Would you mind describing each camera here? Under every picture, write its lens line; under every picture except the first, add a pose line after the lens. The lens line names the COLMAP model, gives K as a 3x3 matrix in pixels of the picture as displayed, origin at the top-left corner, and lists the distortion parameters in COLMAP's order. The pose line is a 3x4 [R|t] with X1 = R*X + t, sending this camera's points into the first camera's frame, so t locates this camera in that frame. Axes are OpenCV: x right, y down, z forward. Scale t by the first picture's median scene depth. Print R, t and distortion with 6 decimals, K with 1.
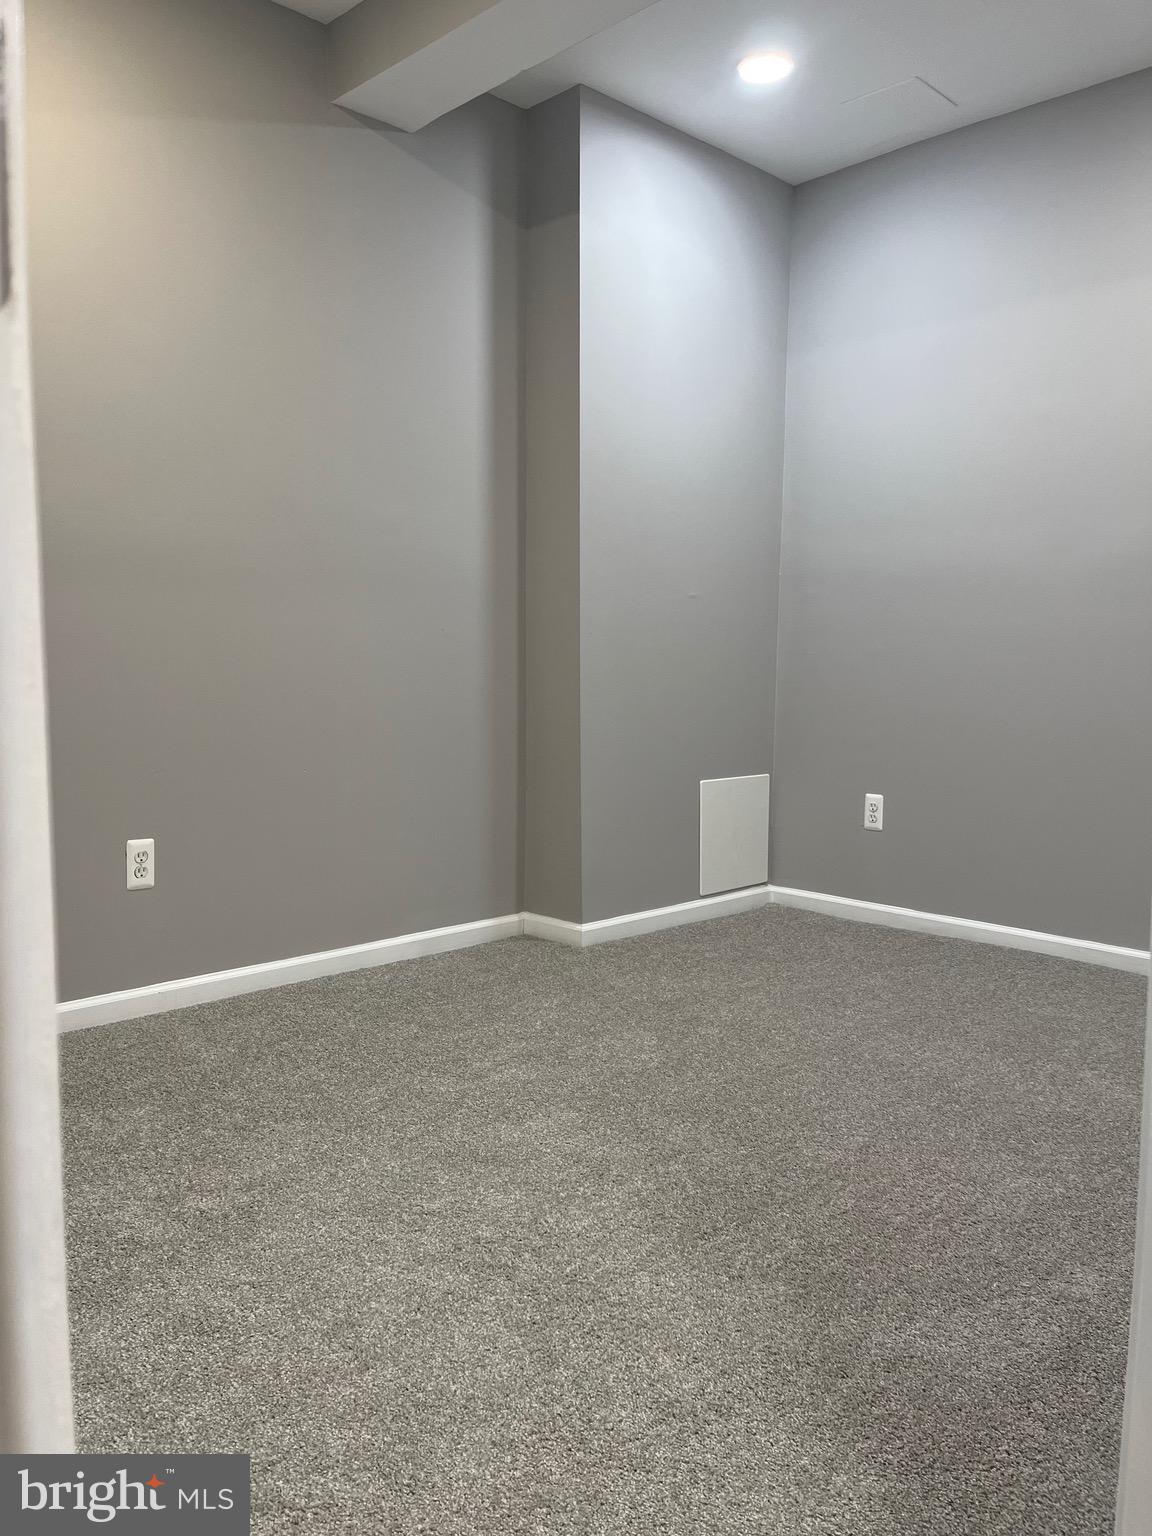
lens RADIAL K [[1163.7, 0, 573.9], [0, 1163.7, 779.2], [0, 0, 1]] dist [0.048236, -0.063539]
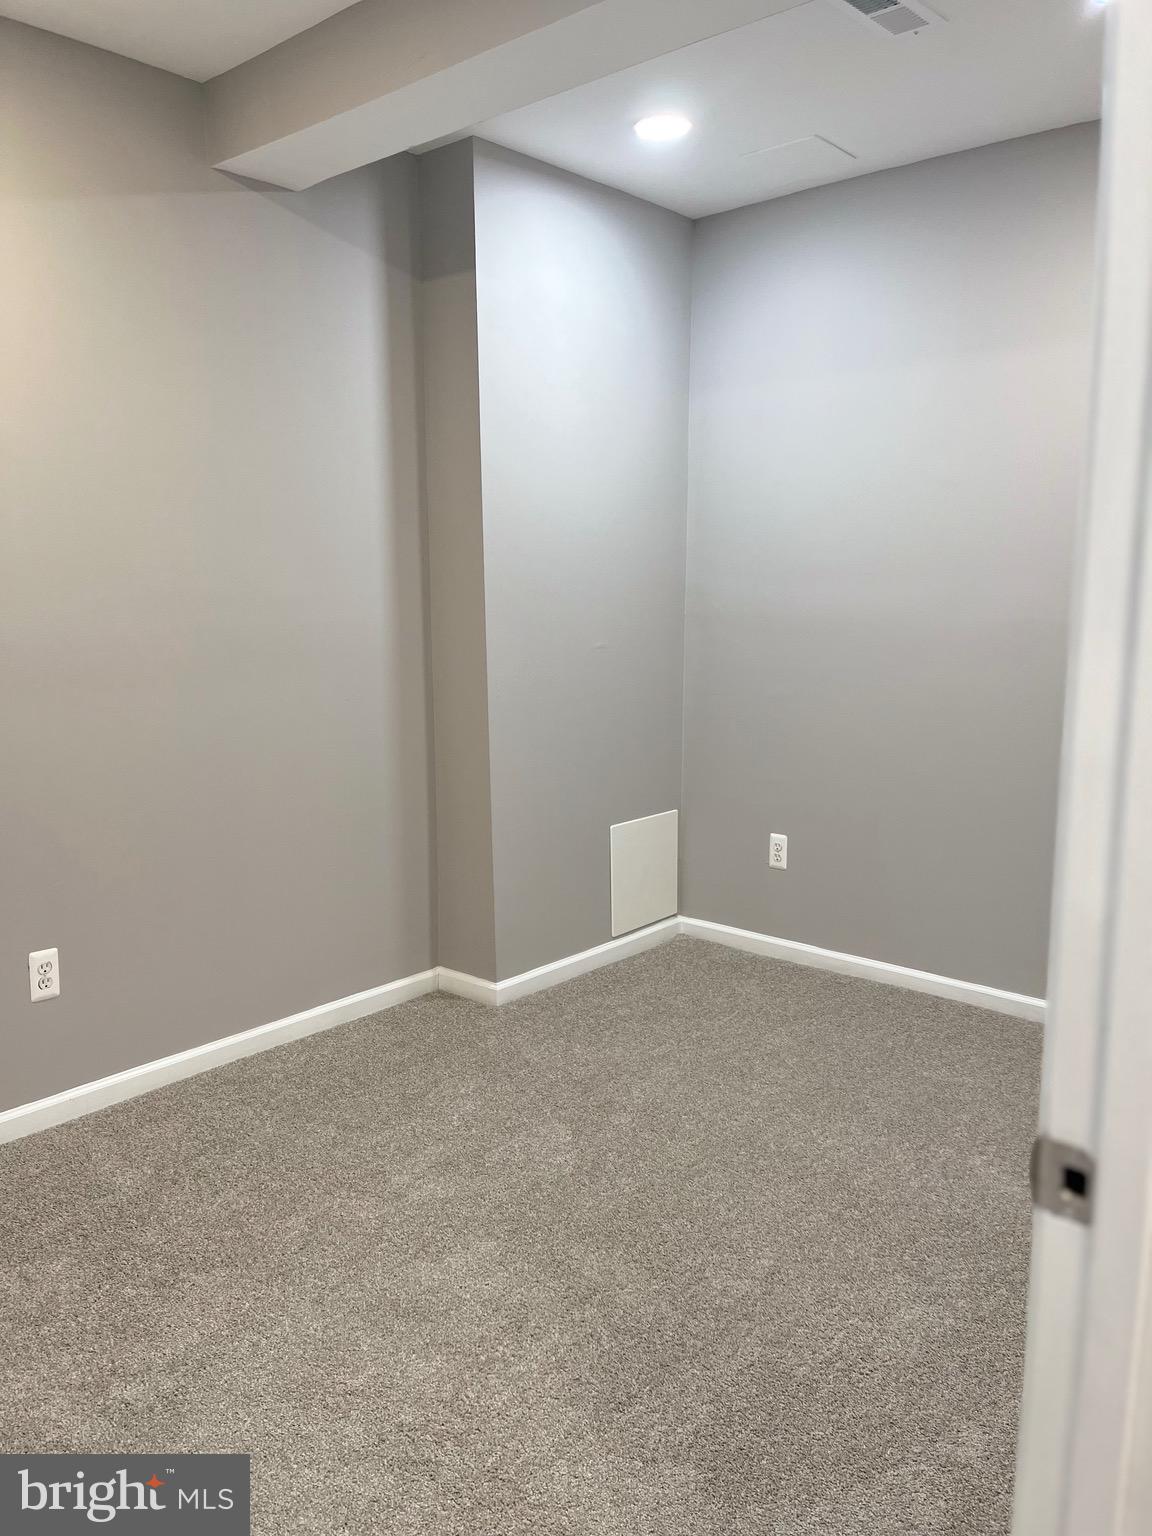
lens RADIAL K [[1163.7, 0, 573.4], [0, 1163.7, 756.5], [0, 0, 1]] dist [0.048236, -0.063539]
pose [[0.996997, -0.024106, 0.073599, 0.004865], [0.018948, 0.997368, 0.069986, -0.175620], [-0.075092, -0.068382, 0.994829, -0.001194]]
